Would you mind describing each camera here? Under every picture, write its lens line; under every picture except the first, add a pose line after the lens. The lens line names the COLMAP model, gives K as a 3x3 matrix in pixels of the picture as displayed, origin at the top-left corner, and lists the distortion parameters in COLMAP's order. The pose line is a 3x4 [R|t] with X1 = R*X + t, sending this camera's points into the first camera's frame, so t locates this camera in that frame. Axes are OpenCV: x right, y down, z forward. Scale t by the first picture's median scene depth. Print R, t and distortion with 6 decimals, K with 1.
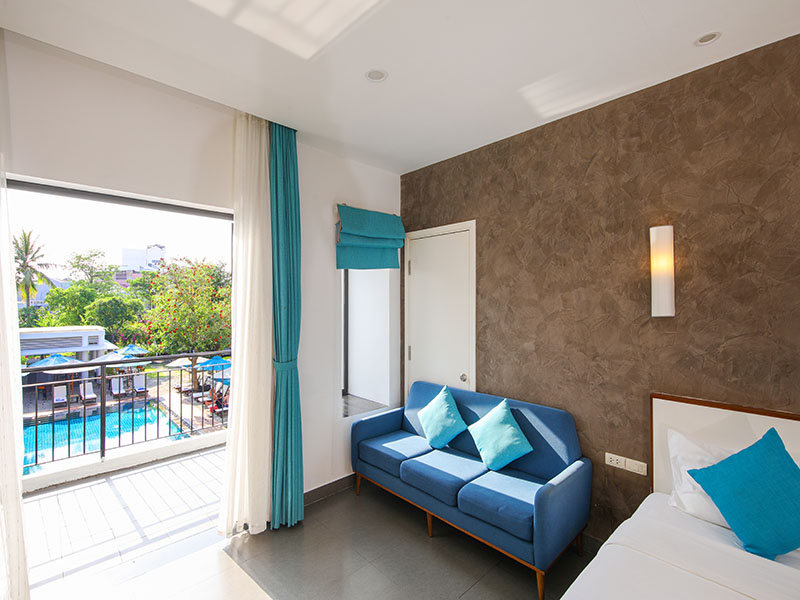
lens RADIAL K [[334.8, 0, 394.3], [0, 334.8, 300.7], [0, 0, 1]] dist [0.011692, -0.001251]
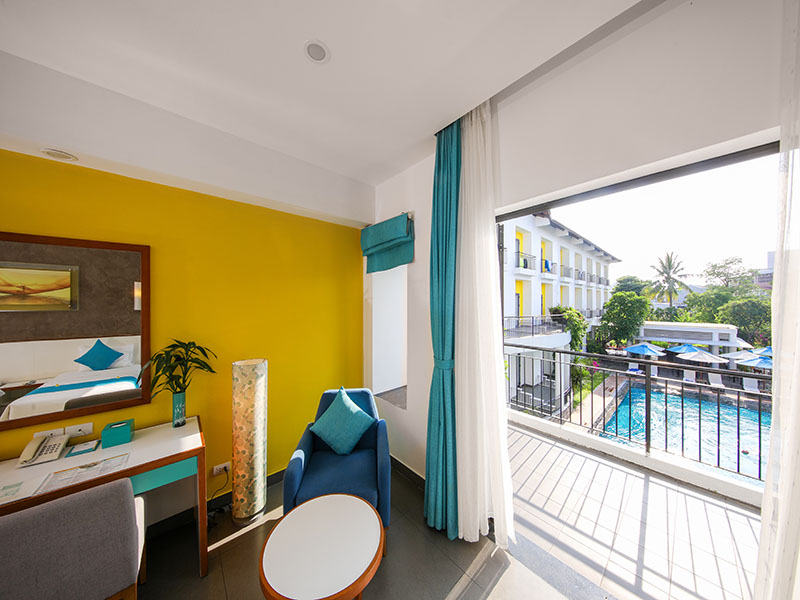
lens RADIAL K [[247.0, 0, 415.0], [0, 247.0, 300.8], [0, 0, 1]] dist [0.000782, -0.000247]
pose [[-0.055051, -0.006059, -0.998465, -0.078634], [-0.000565, 0.999982, -0.006037, -0.007294], [0.998483, 0.000232, -0.055053, 0.486964]]
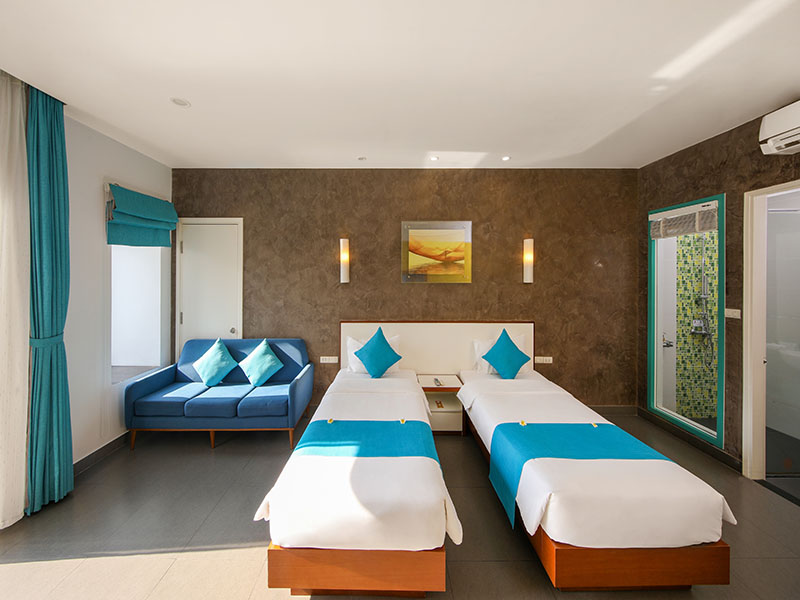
lens RADIAL K [[247.0, 0, 358.3], [0, 247.0, 277.4], [0, 0, 1]] dist [0.000782, -0.000247]
pose [[0.727916, -0.005012, 0.685648, -0.145329], [-0.002785, 0.999943, 0.010266, -0.001223], [-0.685661, -0.009383, 0.727861, -0.121980]]
